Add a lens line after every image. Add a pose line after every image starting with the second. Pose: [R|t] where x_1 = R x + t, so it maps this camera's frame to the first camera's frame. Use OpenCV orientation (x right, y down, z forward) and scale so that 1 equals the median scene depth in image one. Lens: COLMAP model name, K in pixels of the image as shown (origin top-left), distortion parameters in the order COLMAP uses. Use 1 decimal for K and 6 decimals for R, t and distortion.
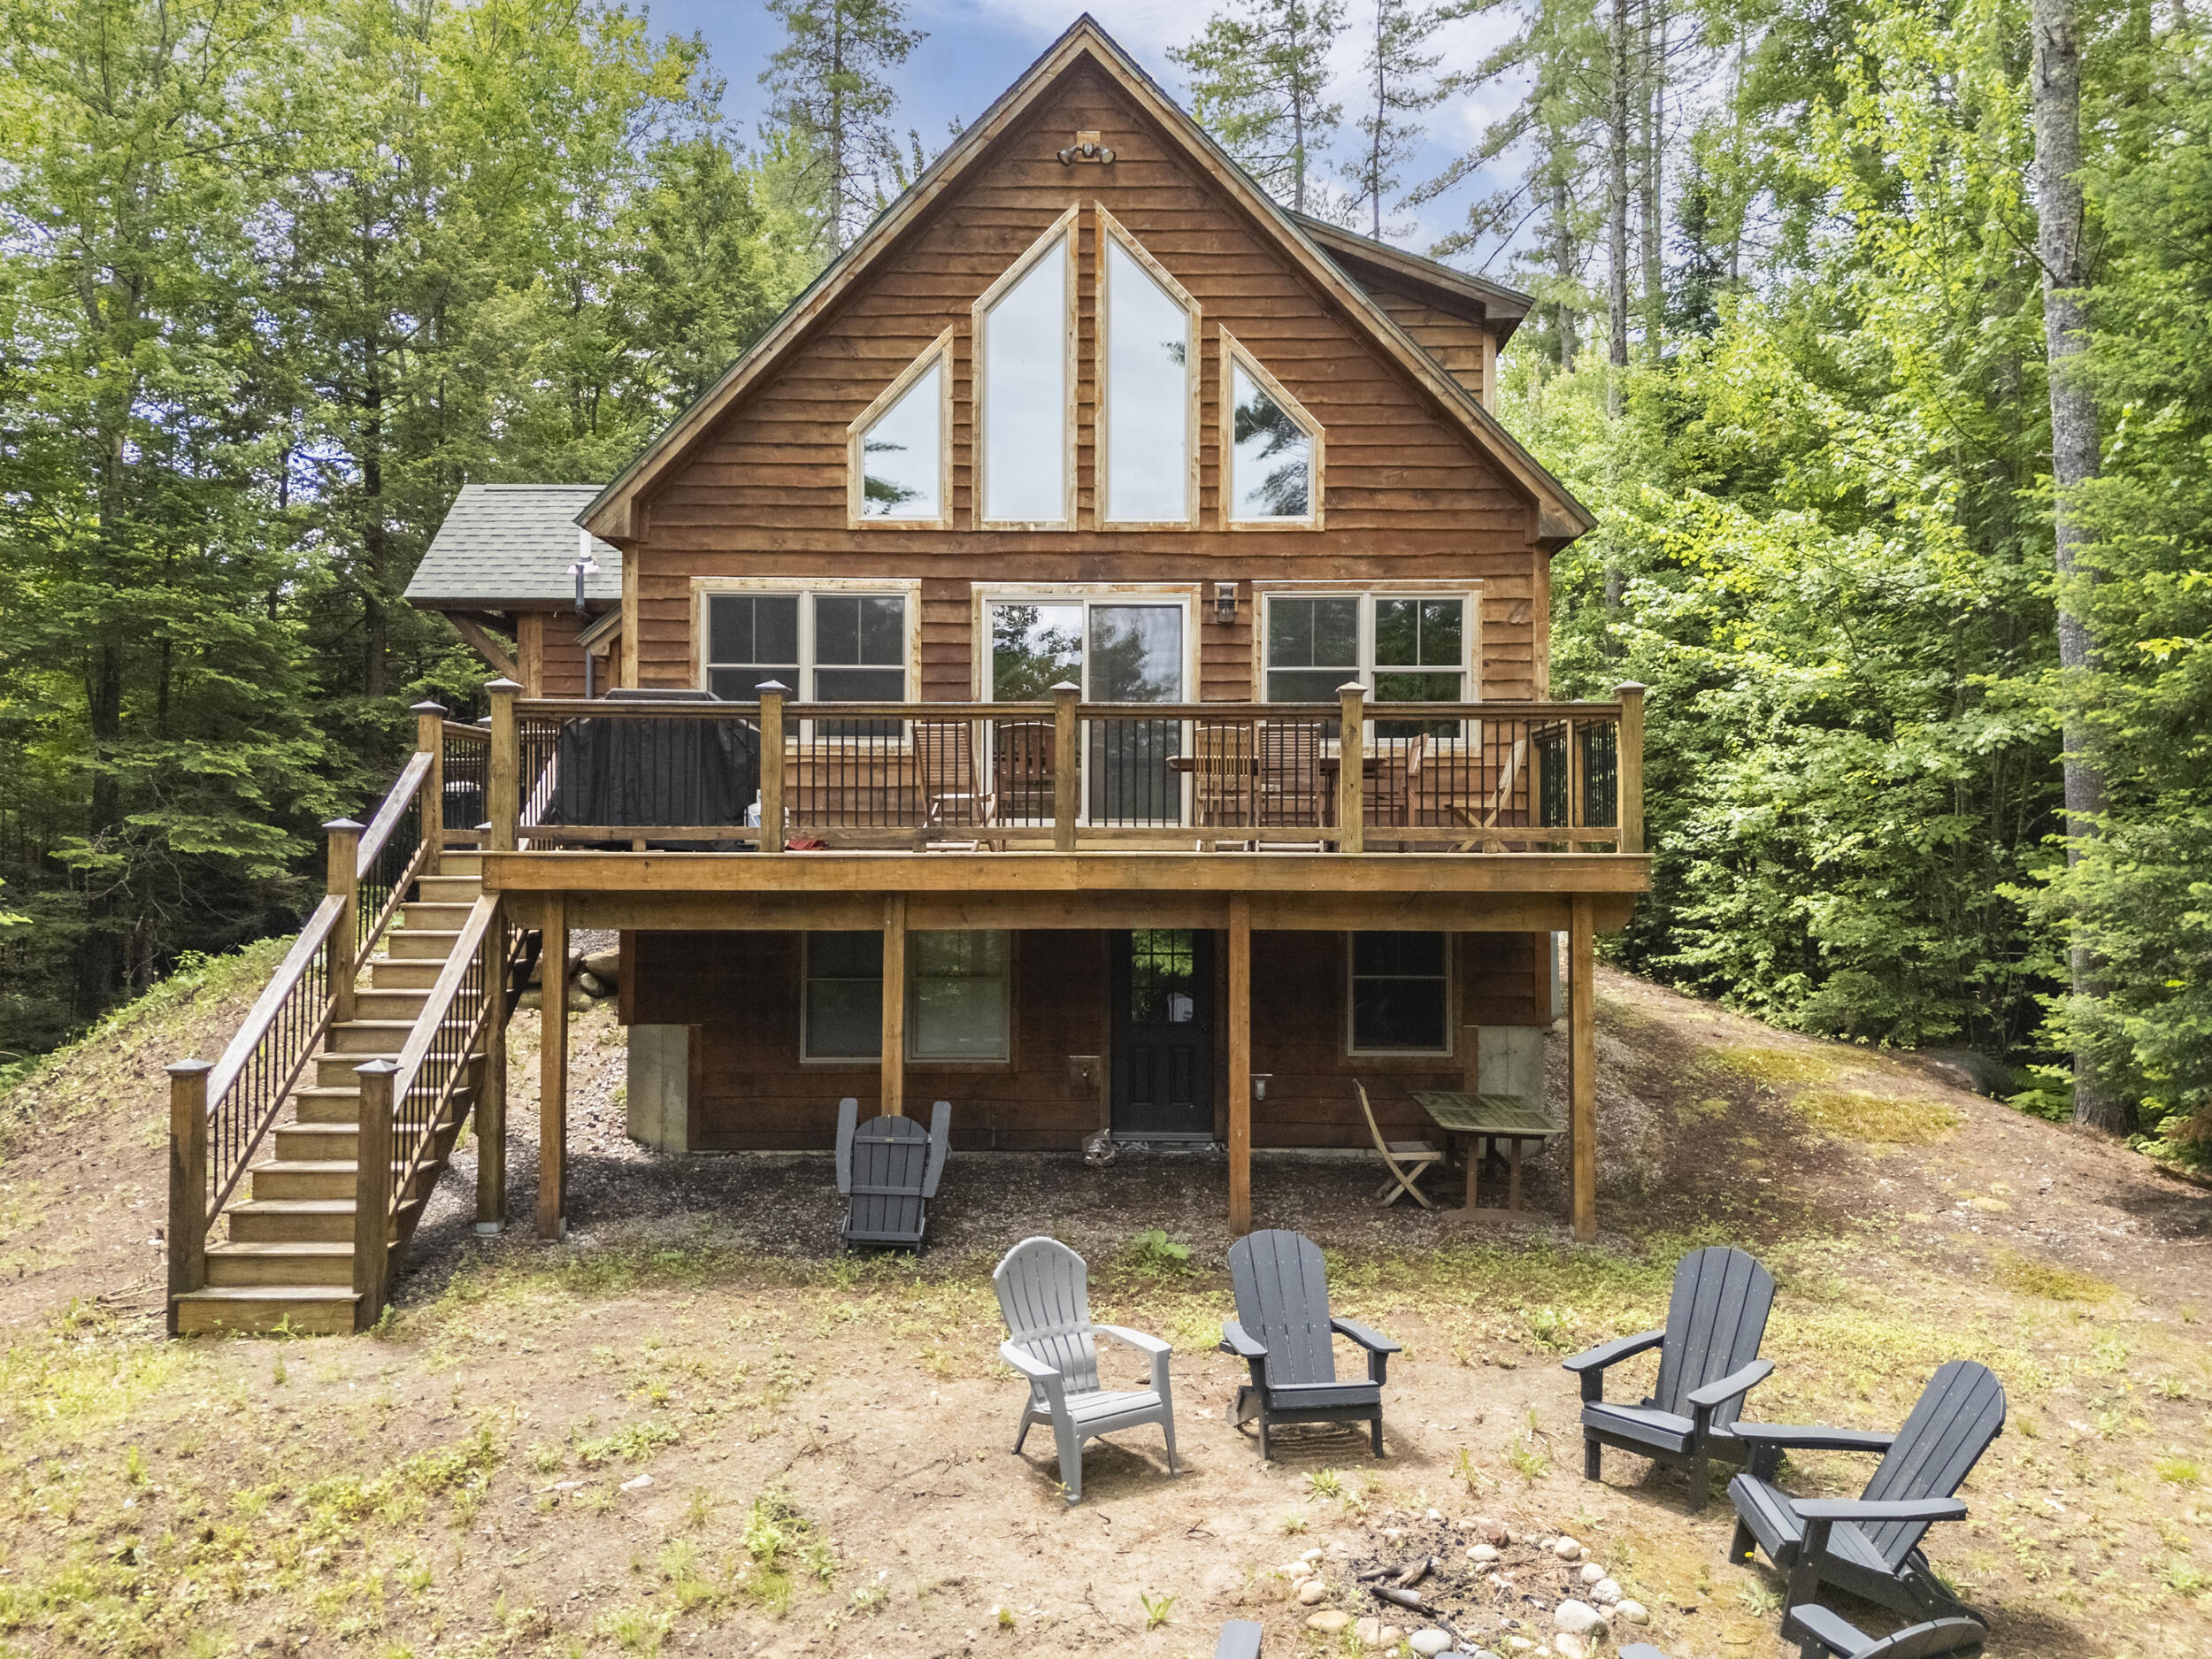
lens RADIAL K [[1722.2, 0, 1106.0], [0, 1722.2, 829.5], [0, 0, 1]] dist [0.077259, -0.071613]
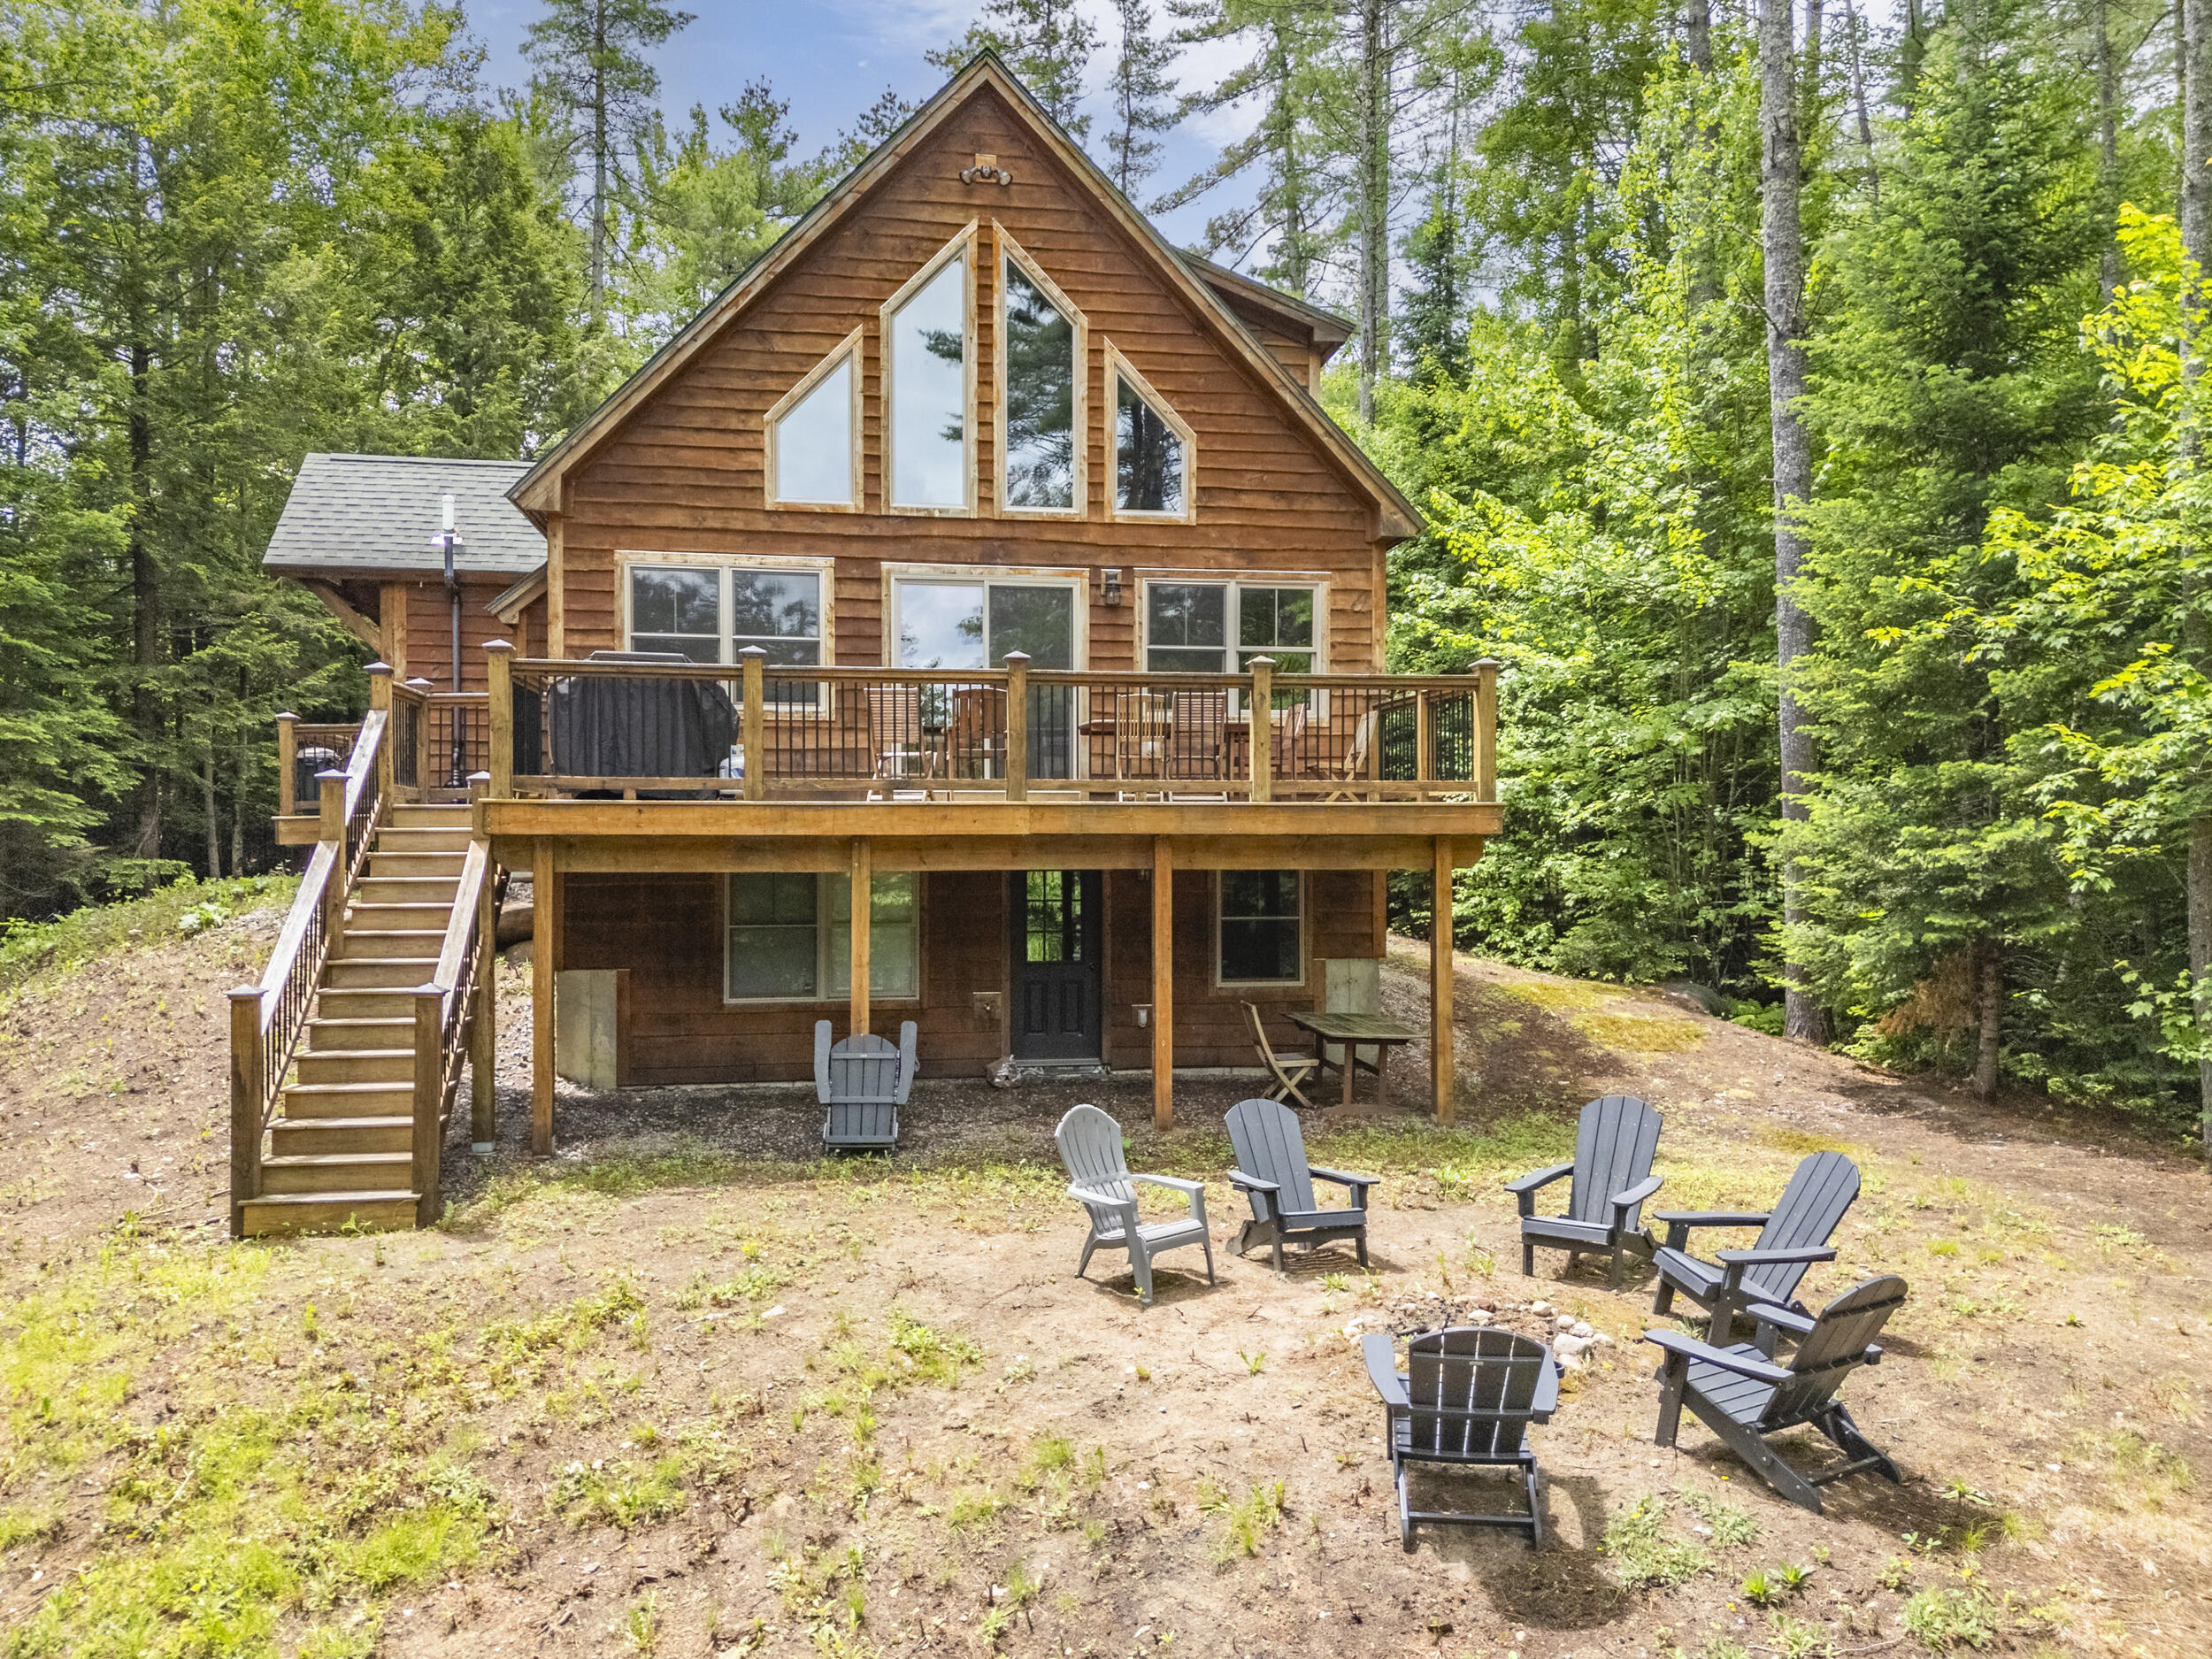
lens RADIAL K [[1690.2, 0, 1107.9], [0, 1690.2, 850.3], [0, 0, 1]] dist [0.070201, -0.060803]
pose [[0.985812, -0.003578, 0.167816, -0.117166], [0.000283, 0.999807, 0.019653, 0.018103], [-0.167853, -0.019326, 0.985623, -0.087172]]
